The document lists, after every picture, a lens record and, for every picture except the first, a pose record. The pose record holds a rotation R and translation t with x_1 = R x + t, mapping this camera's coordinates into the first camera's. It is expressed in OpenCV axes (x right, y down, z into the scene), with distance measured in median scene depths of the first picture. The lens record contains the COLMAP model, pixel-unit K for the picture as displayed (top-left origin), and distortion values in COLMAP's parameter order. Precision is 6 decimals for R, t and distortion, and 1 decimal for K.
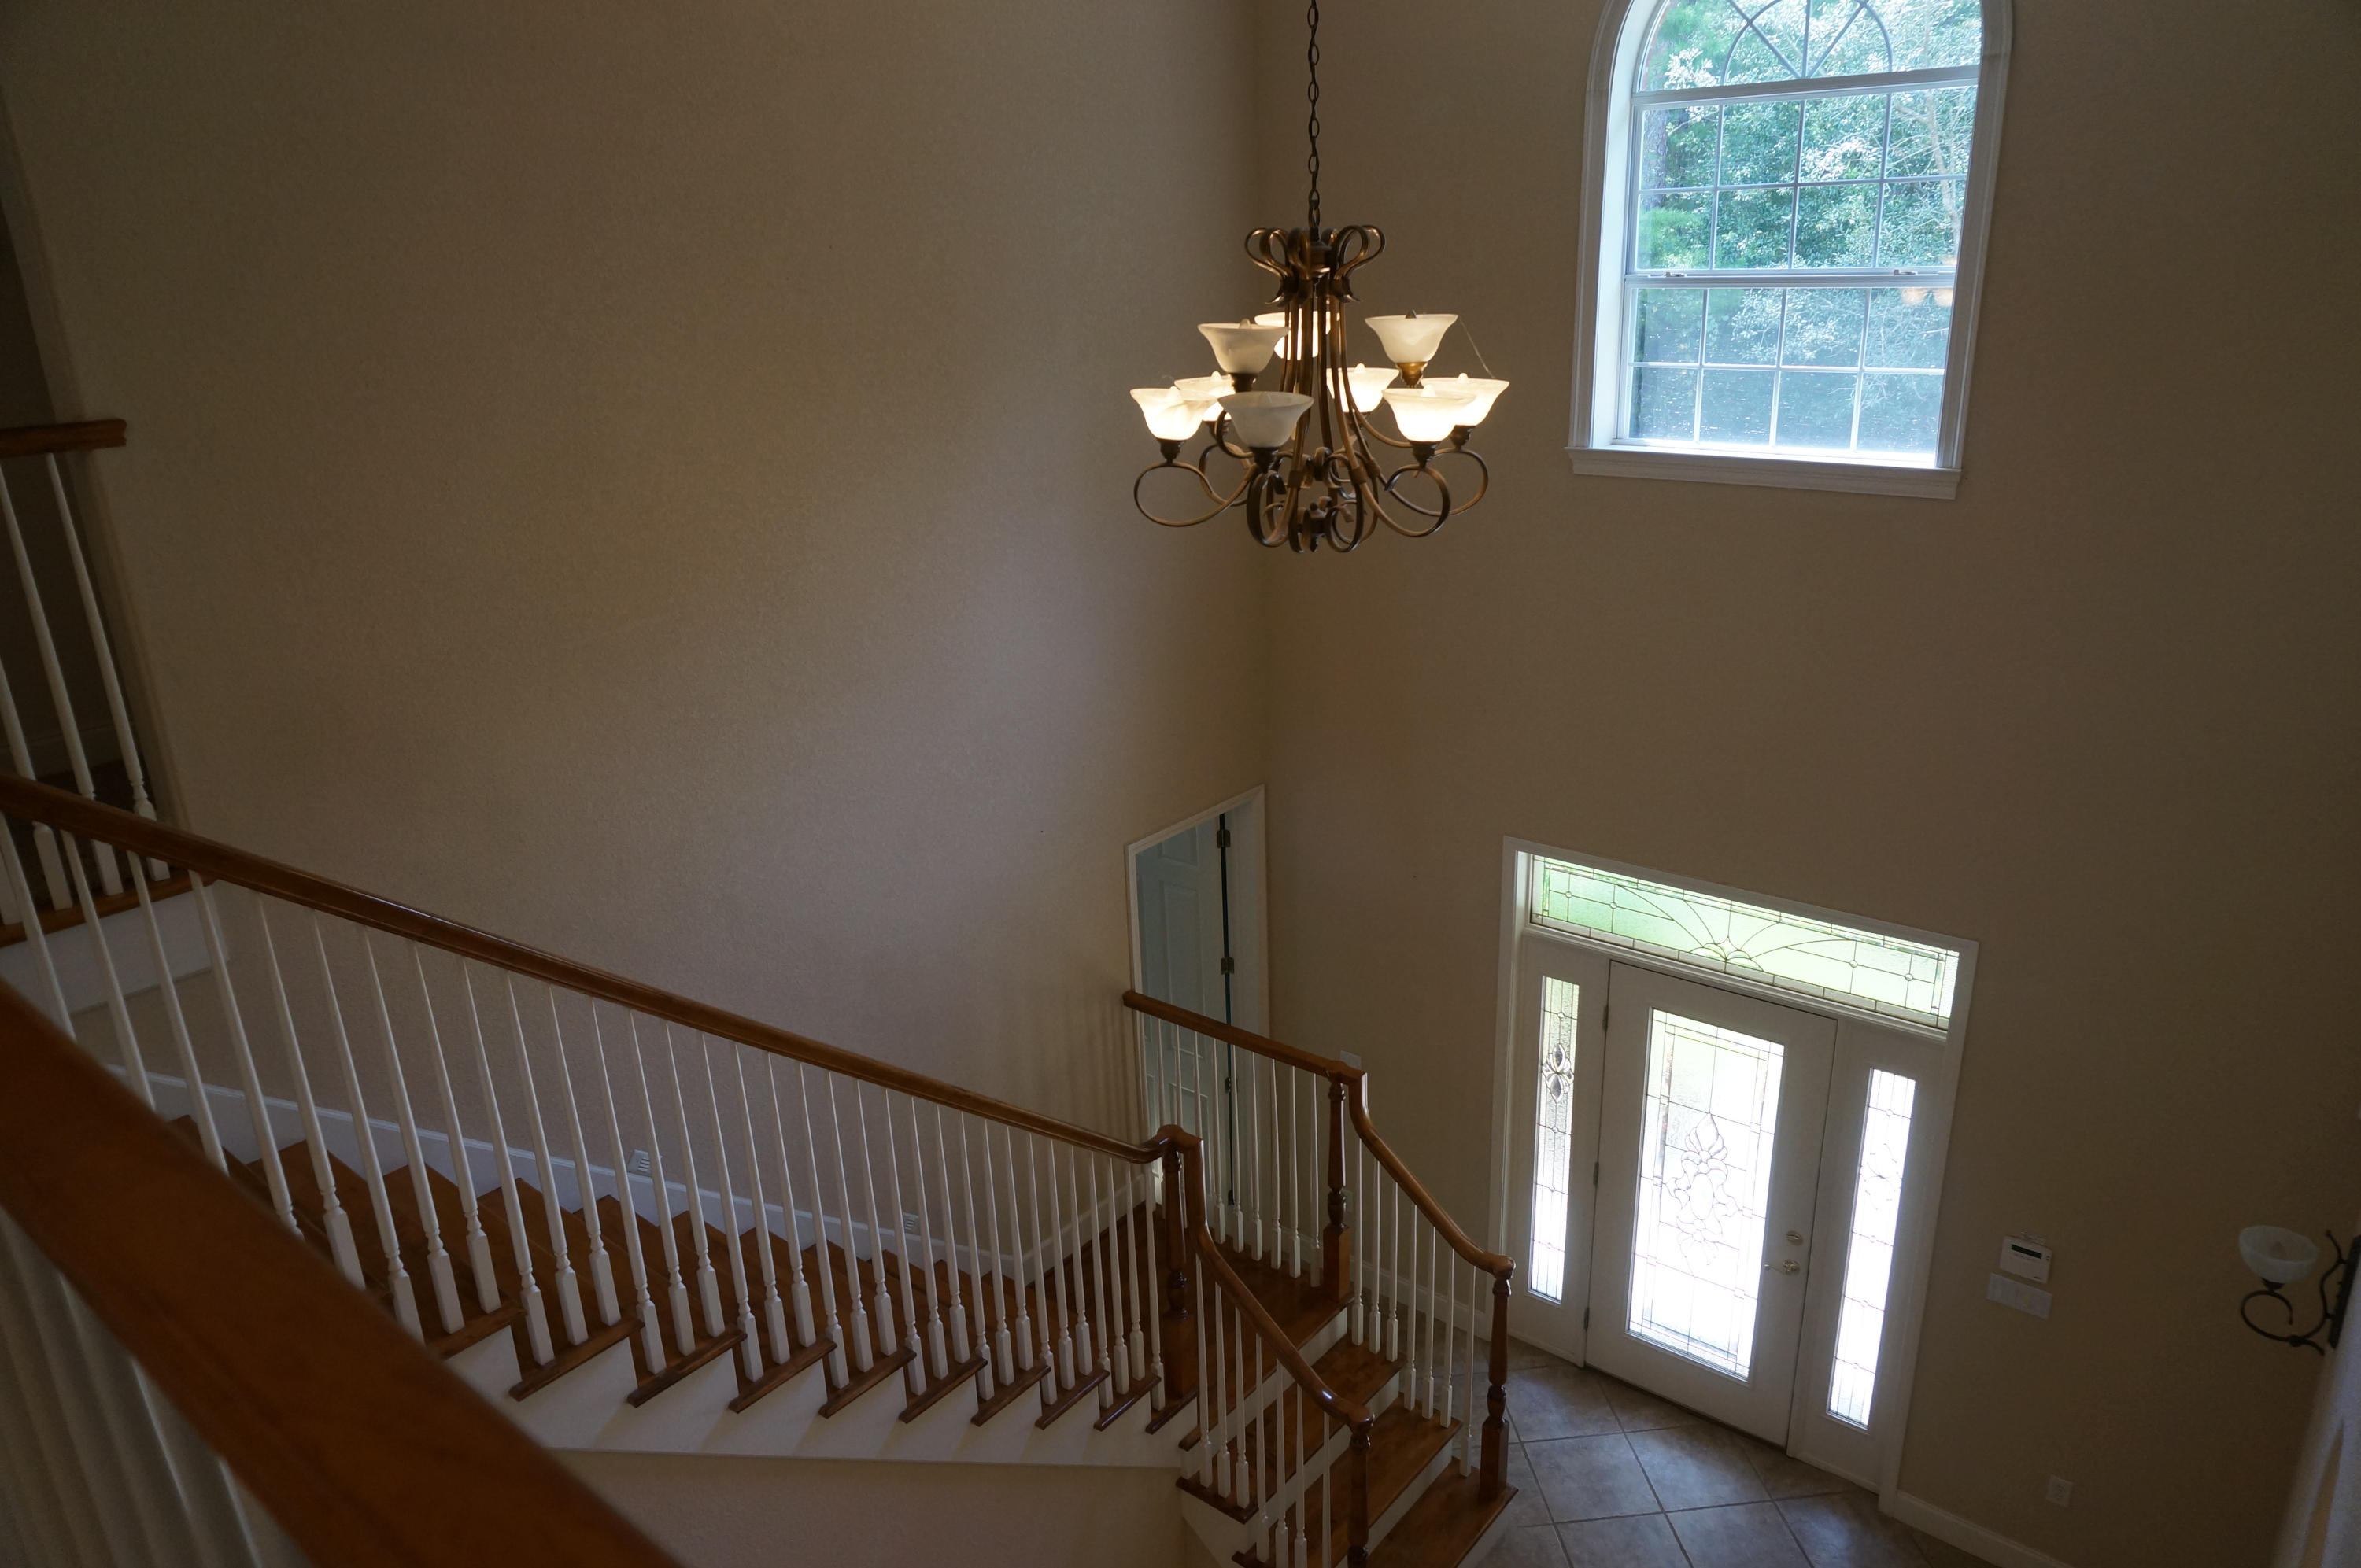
lens RADIAL K [[1588.7, 0, 1180.5], [0, 1588.7, 784.0], [0, 0, 1]] dist [-0.042646, 0.029530]
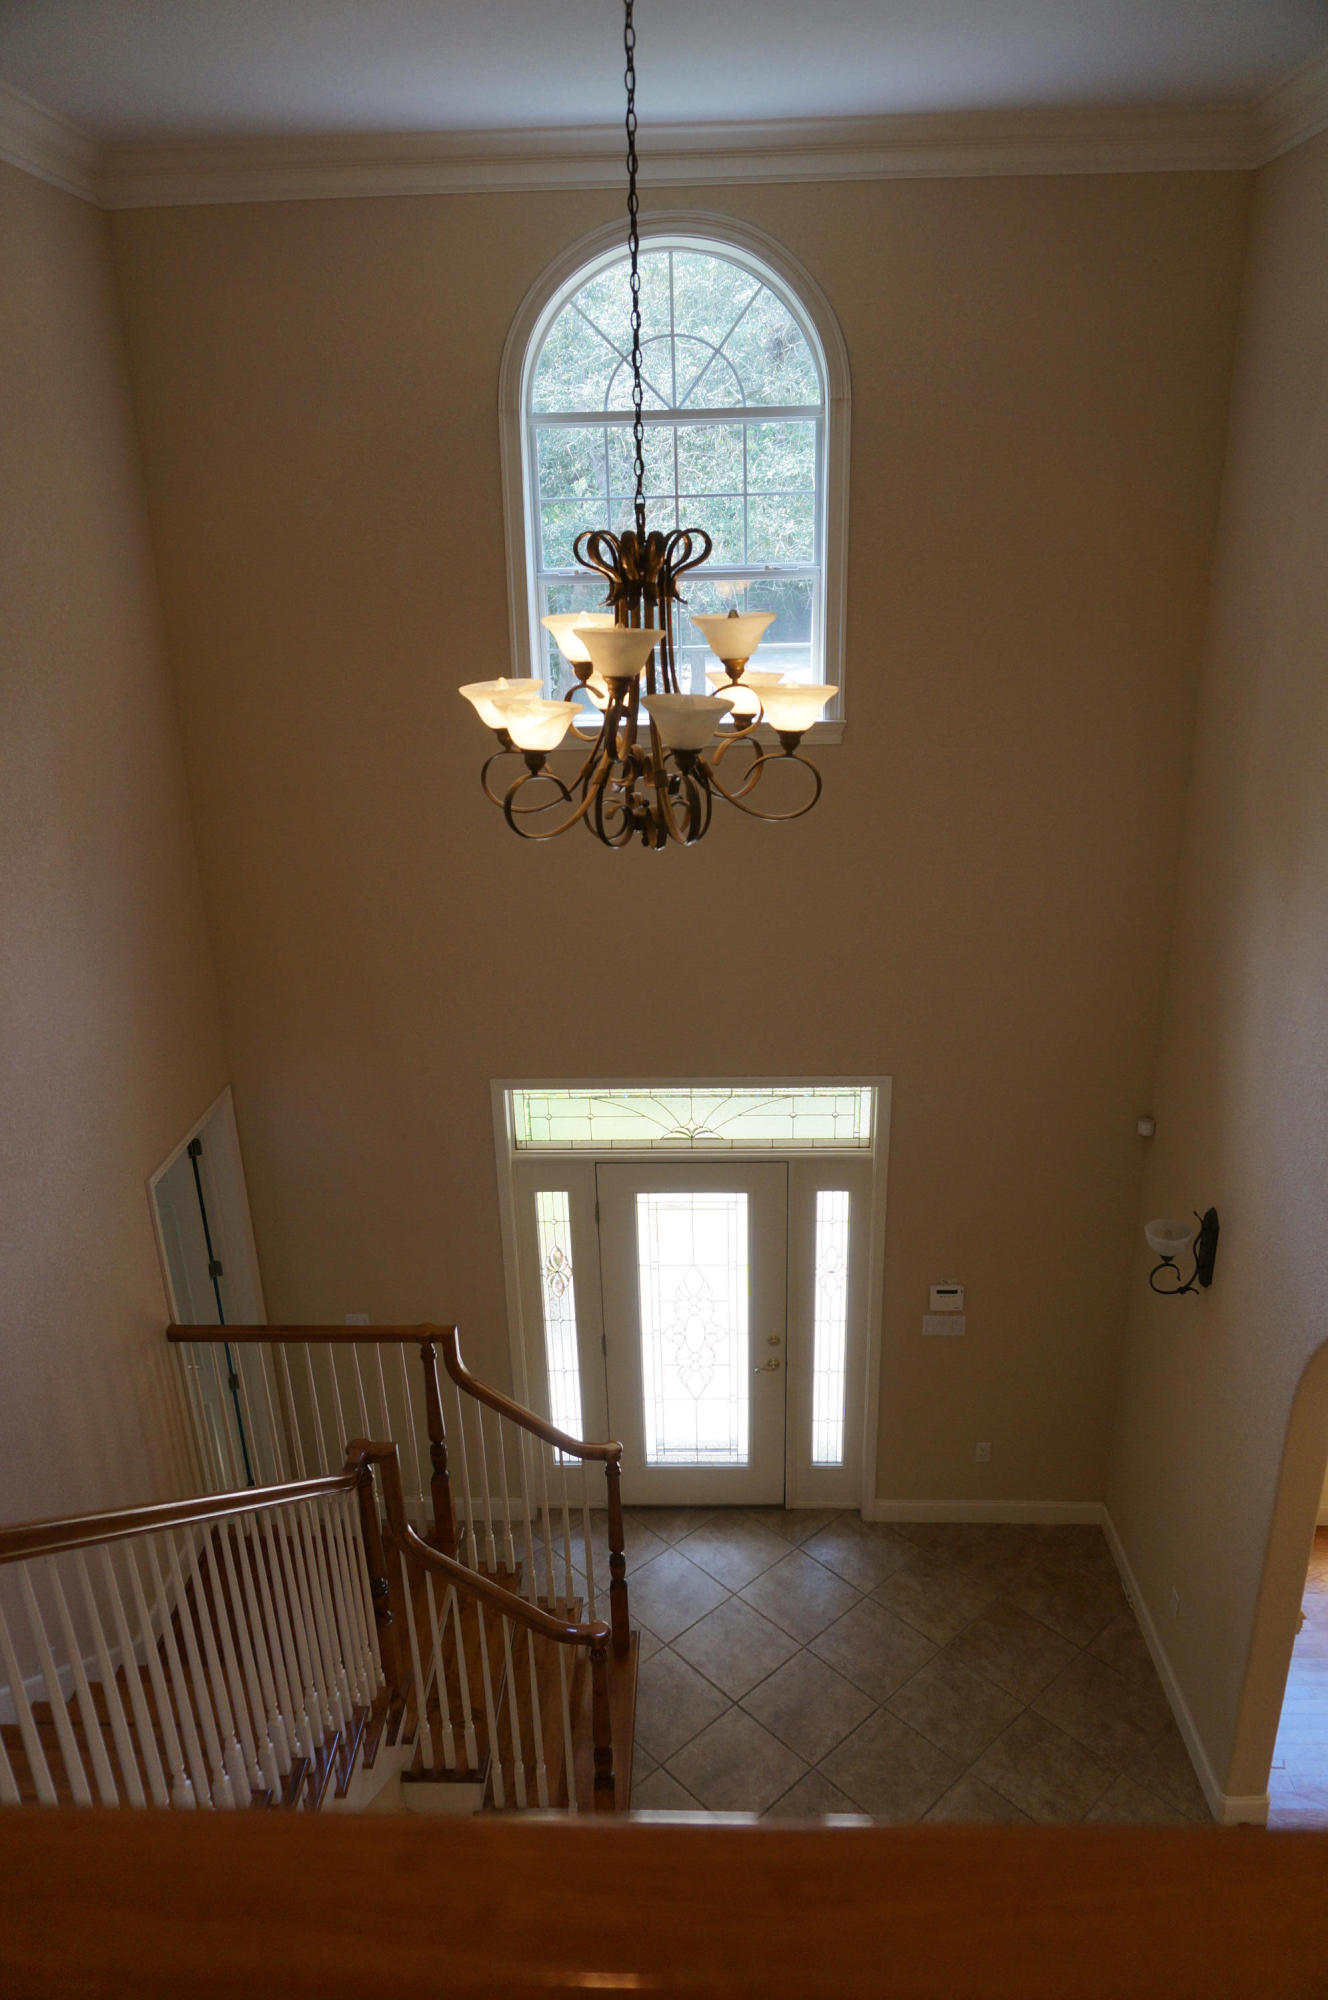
lens RADIAL K [[1346.0, 0, 664.0], [0, 1346.0, 1000.0], [0, 0, 1]] dist [-0.042646, 0.029530]
pose [[0.797056, -0.193421, 0.572092, -0.239483], [0.195645, 0.978935, 0.058393, -0.055984], [-0.571335, 0.065385, 0.818108, 0.164415]]
